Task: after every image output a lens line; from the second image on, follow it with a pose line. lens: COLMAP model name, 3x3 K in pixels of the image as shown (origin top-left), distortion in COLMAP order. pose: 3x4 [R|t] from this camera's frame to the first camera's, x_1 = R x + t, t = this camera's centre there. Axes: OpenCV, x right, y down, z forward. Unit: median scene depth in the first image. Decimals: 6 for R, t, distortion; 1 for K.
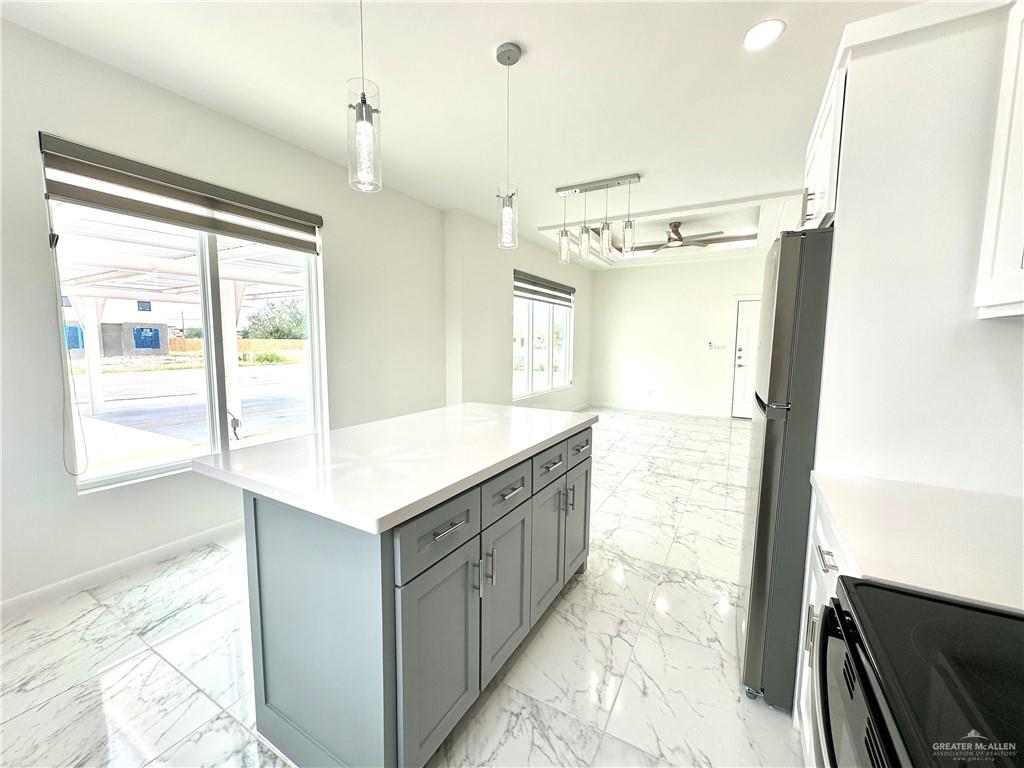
lens RADIAL K [[409.1, 0, 518.2], [0, 409.1, 385.1], [0, 0, 1]] dist [-0.007621, 0.001553]
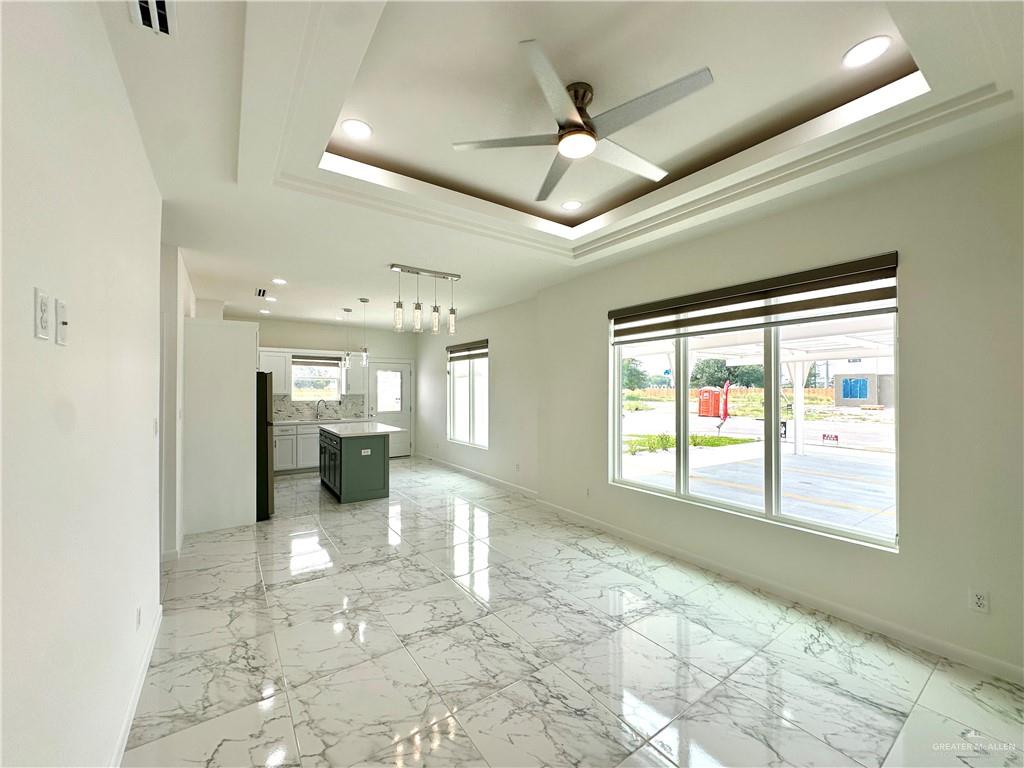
lens RADIAL K [[409.1, 0, 512.4], [0, 409.1, 391.8], [0, 0, 1]] dist [-0.007621, 0.001553]
pose [[-0.437436, 0.001137, -0.899249, 1.292954], [-0.089735, 0.994953, 0.044909, -0.250444], [0.894761, 0.100339, -0.435126, 2.014261]]
